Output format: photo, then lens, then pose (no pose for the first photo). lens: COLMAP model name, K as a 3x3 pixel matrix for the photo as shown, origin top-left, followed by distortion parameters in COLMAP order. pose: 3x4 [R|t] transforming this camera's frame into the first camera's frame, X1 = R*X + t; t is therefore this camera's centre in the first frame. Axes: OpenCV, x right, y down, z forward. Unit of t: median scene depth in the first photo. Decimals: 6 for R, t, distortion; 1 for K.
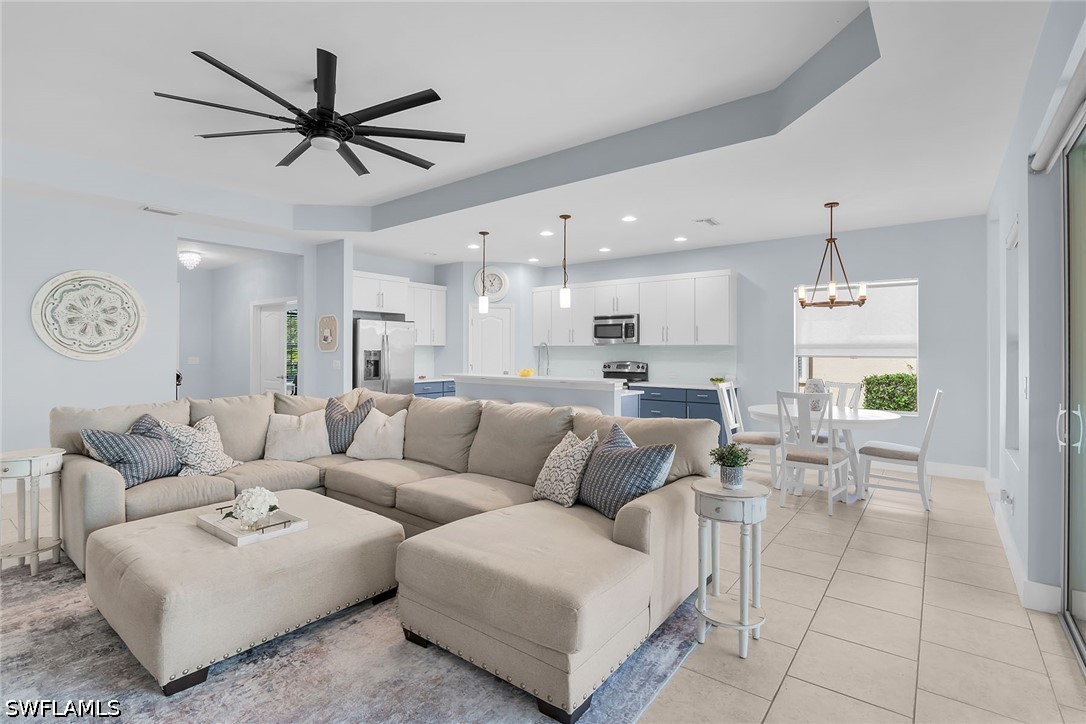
lens RADIAL K [[528.7, 0, 538.2], [0, 528.7, 348.5], [0, 0, 1]] dist [-0.004265, -0.000896]
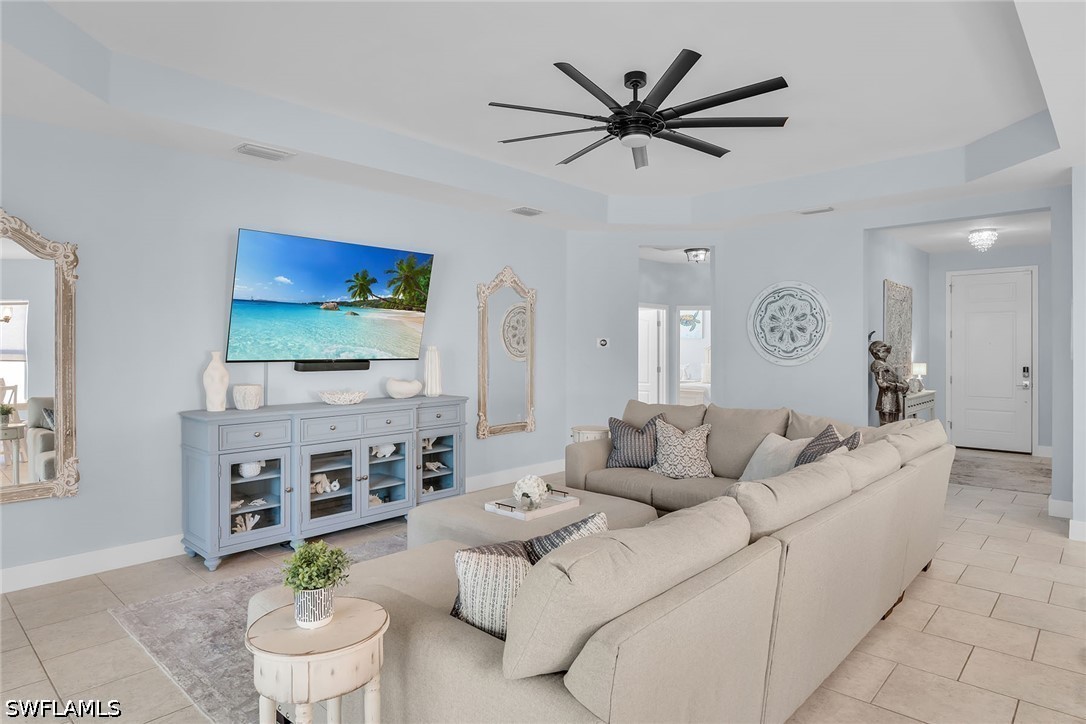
lens RADIAL K [[620.4, 0, 534.9], [0, 620.4, 357.9], [0, 0, 1]] dist [-0.000565, -0.004518]
pose [[-0.107510, 0.011700, -0.994135, 0.340925], [0.006732, 0.999916, 0.011039, -0.007227], [0.994181, -0.005506, -0.107580, 0.454277]]
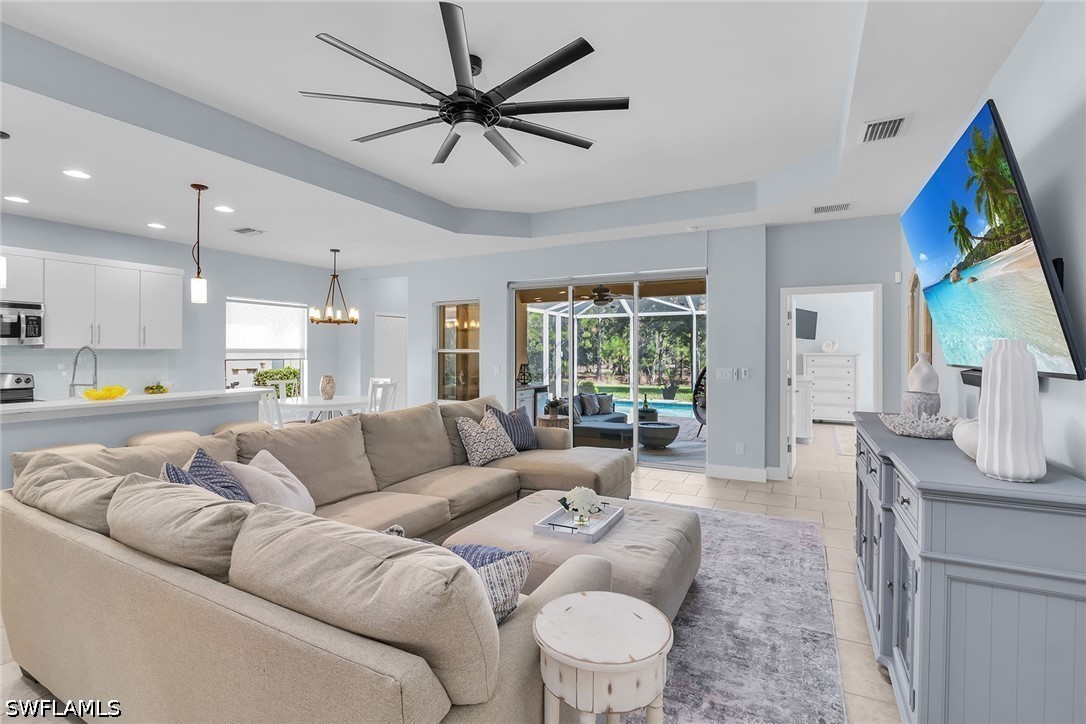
lens RADIAL K [[501.0, 0, 551.1], [0, 501.0, 349.4], [0, 0, 1]] dist [-0.021946, 0.000589]
pose [[-0.195726, 0.000255, 0.980659, -0.598938], [-0.005079, 0.999986, -0.001274, -0.007674], [-0.980645, -0.005231, -0.195722, 0.485480]]
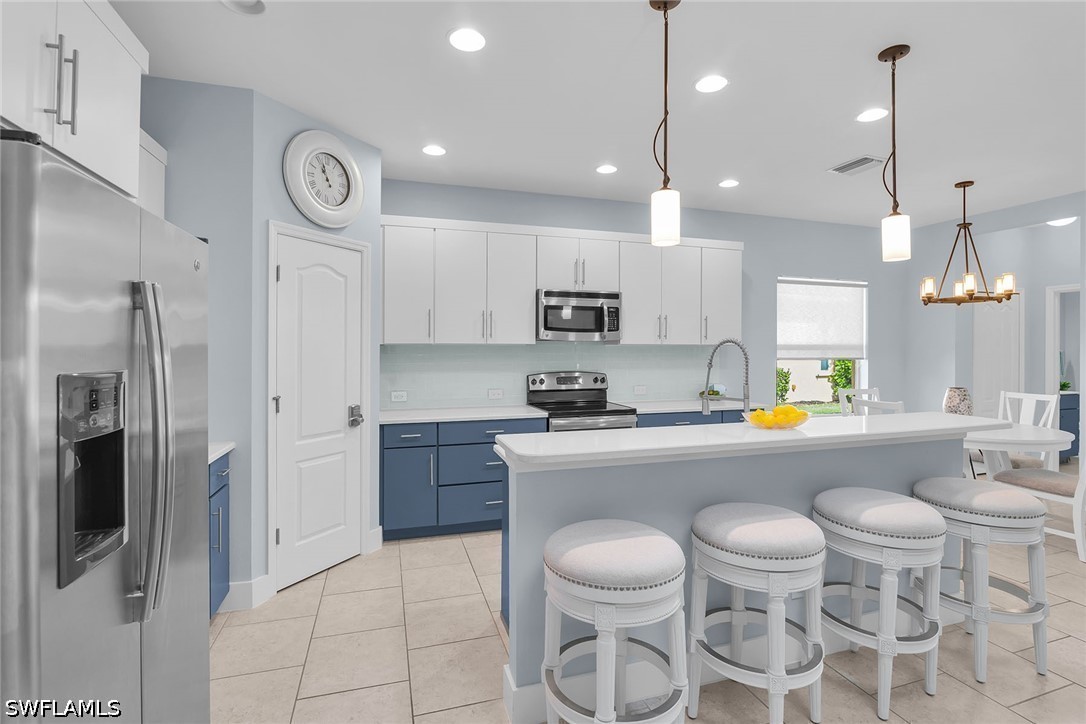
lens RADIAL K [[501.0, 0, 535.1], [0, 501.0, 340.3], [0, 0, 1]] dist [-0.021946, 0.000589]
pose [[0.564017, 0.010458, 0.825697, -0.348762], [-0.004299, 0.999943, -0.009729, -0.004858], [-0.825752, 0.001938, 0.564030, 0.786248]]
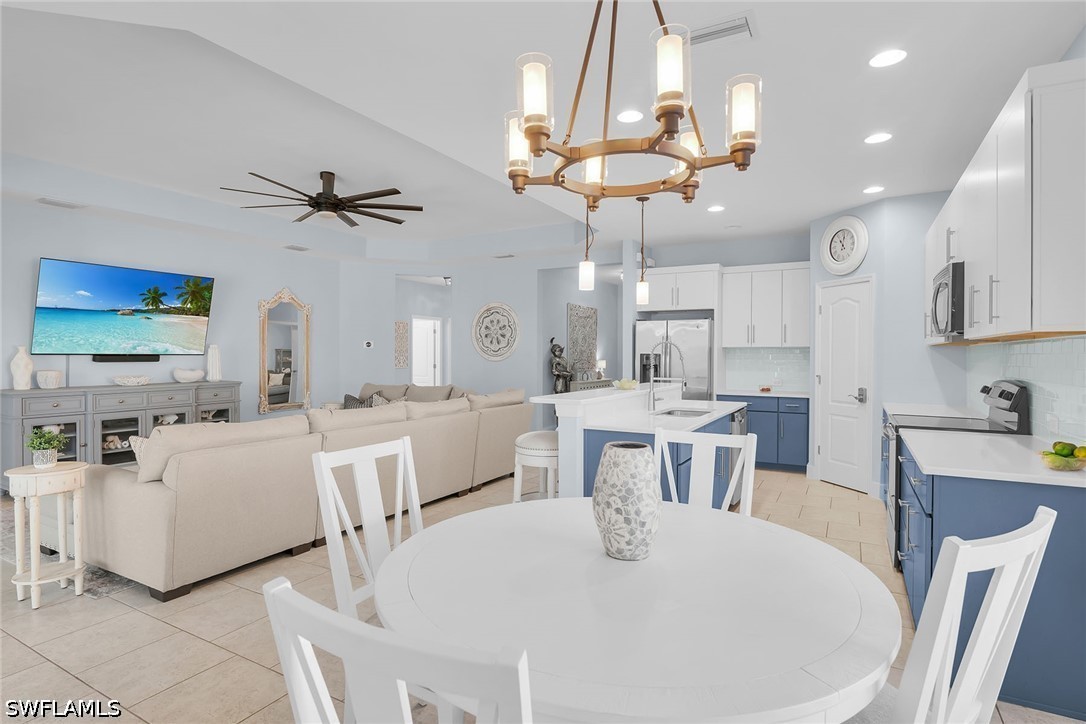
lens RADIAL K [[544.5, 0, 538.3], [0, 544.5, 359.9], [0, 0, 1]] dist [-0.031730, 0.006885]
pose [[0.150655, 0.007132, -0.988561, 0.563328], [0.001300, 0.999972, 0.007412, 0.006749], [0.988586, -0.002402, 0.150641, 0.643524]]
